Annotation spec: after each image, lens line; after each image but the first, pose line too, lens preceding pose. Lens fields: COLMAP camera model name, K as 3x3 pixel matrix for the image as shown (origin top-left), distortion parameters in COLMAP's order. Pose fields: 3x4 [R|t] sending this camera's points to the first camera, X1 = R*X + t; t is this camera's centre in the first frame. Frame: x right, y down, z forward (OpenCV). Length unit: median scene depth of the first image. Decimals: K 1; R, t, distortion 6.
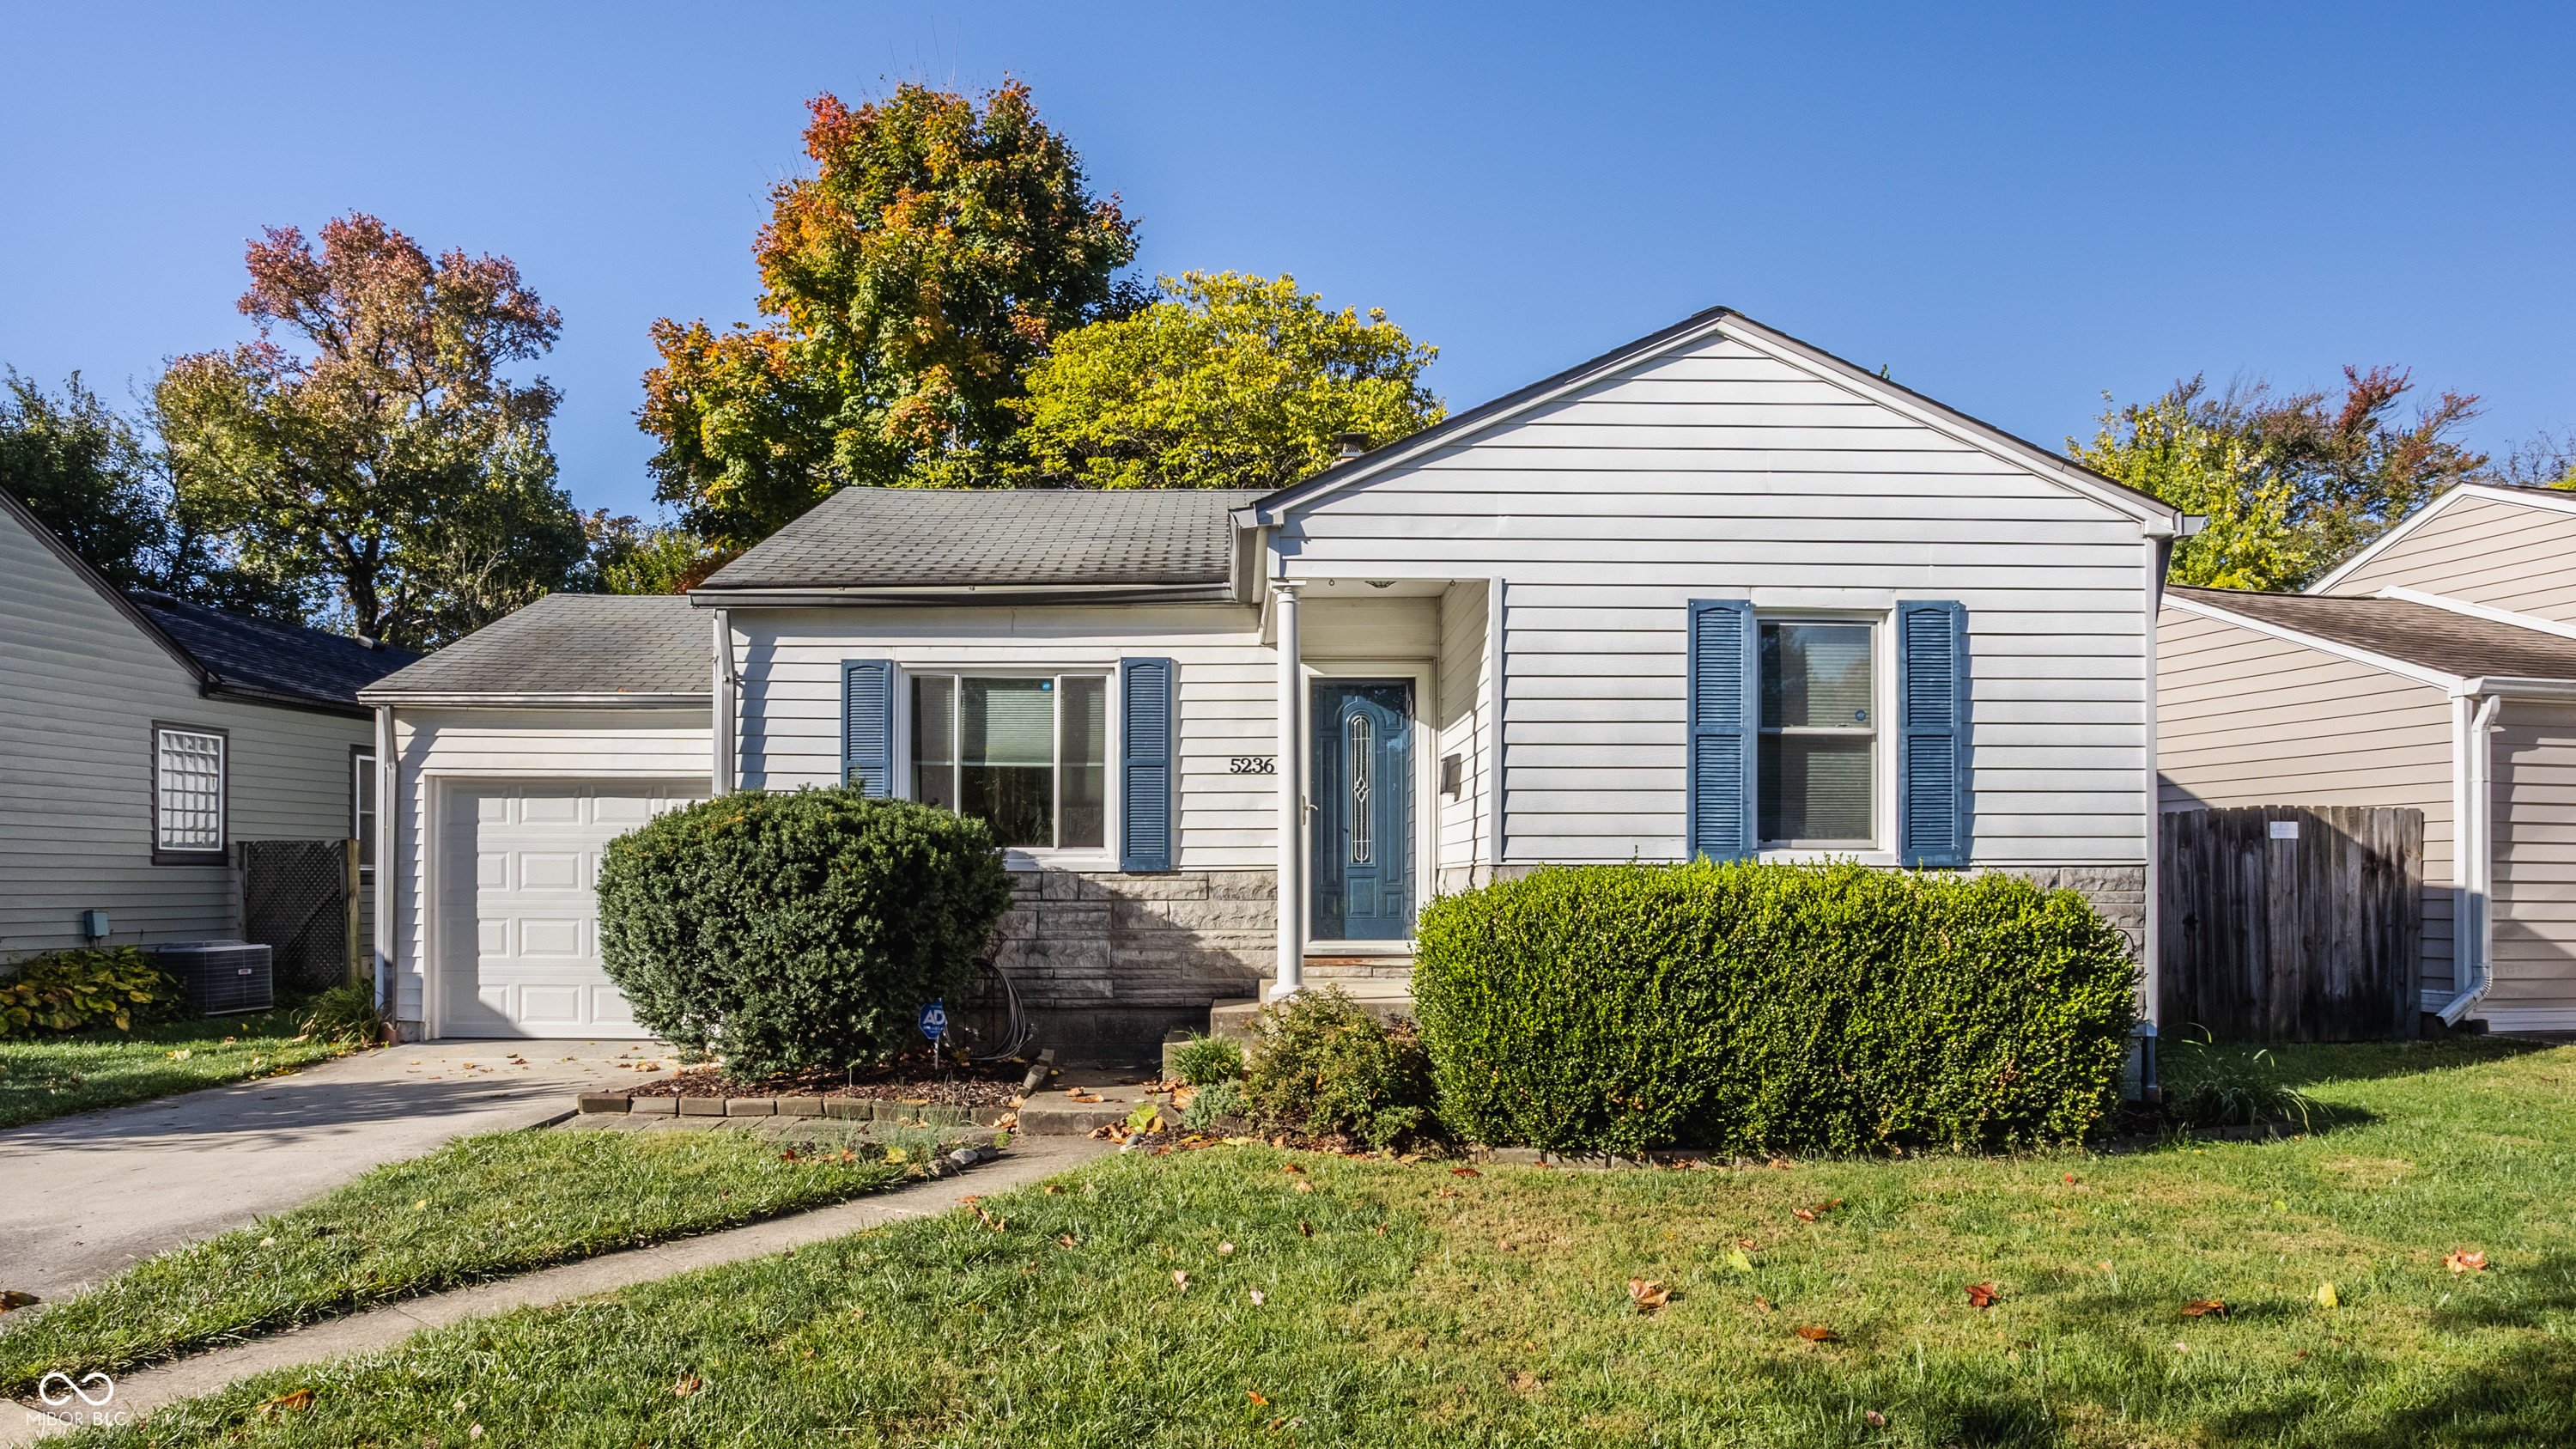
lens RADIAL K [[1190.9, 0, 1288.2], [0, 1190.9, 787.0], [0, 0, 1]] dist [-0.027109, 0.000090]
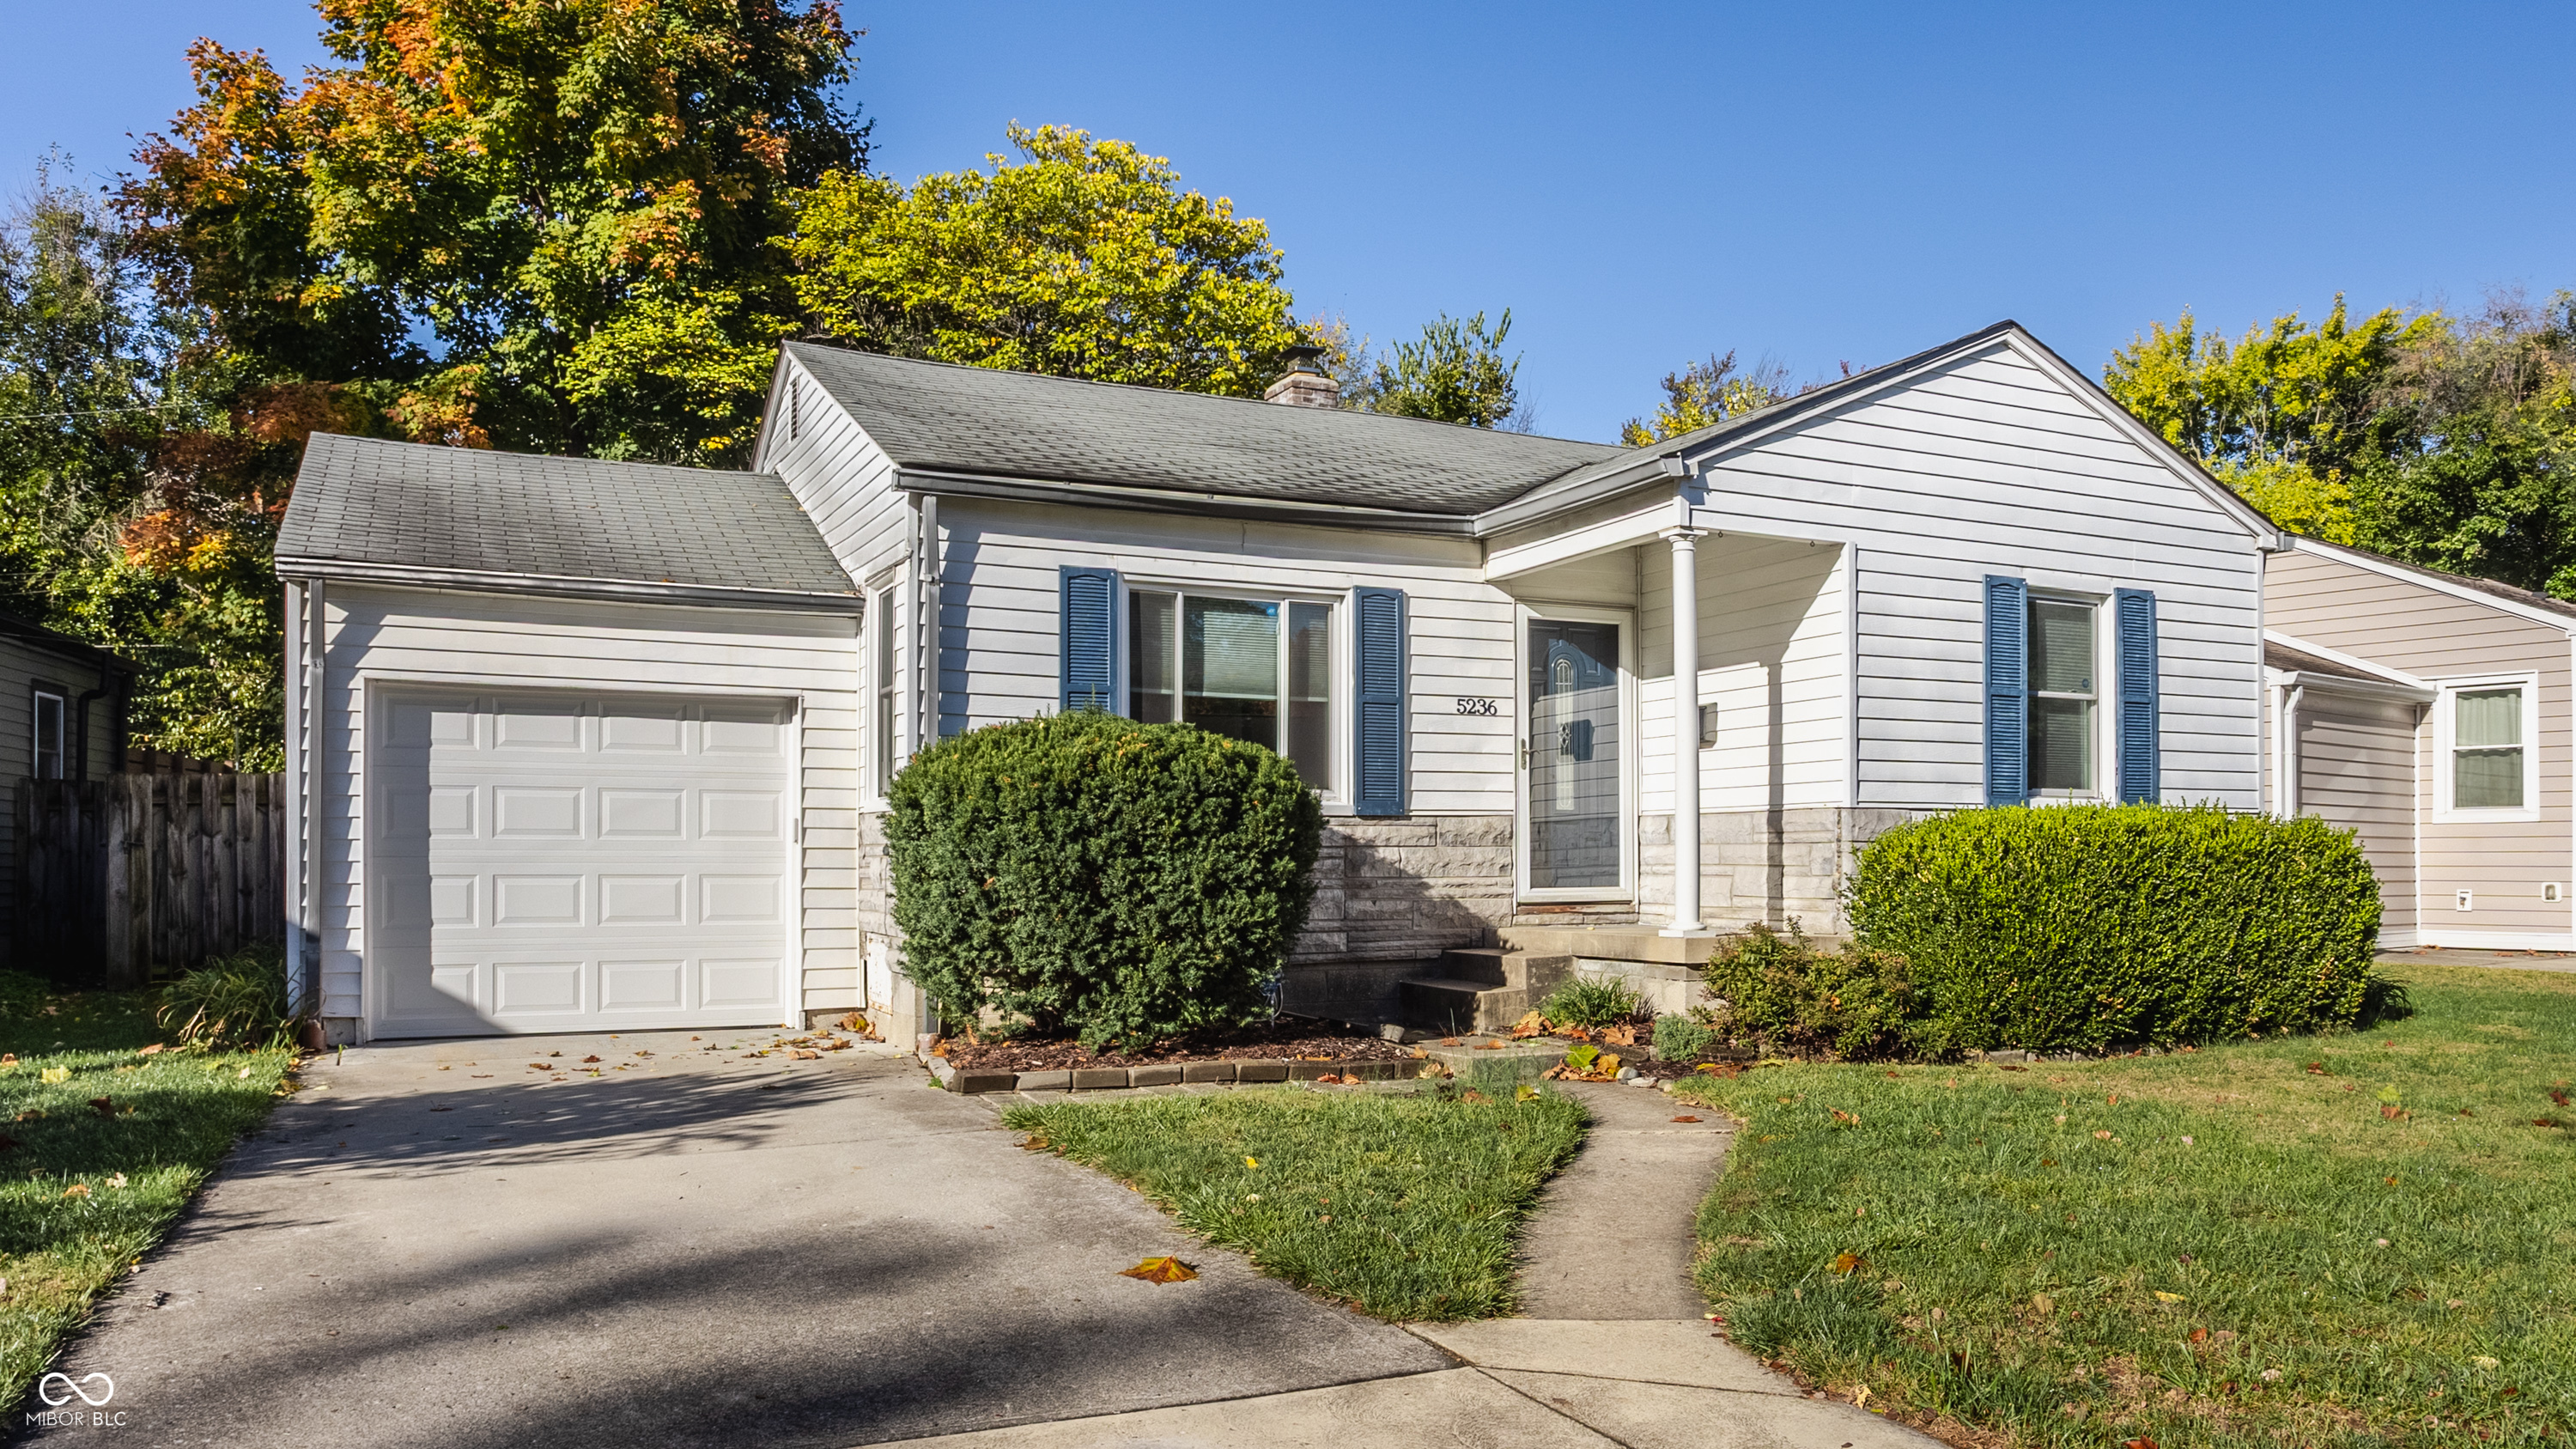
lens RADIAL K [[1410.8, 0, 1288.0], [0, 1410.8, 724.5], [0, 0, 1]] dist [-0.024426, 0.000776]
pose [[0.935165, 0.032214, 0.352744, -0.579085], [-0.028149, 0.999465, -0.016649, 0.019830], [-0.353091, 0.005640, 0.935572, -0.012057]]
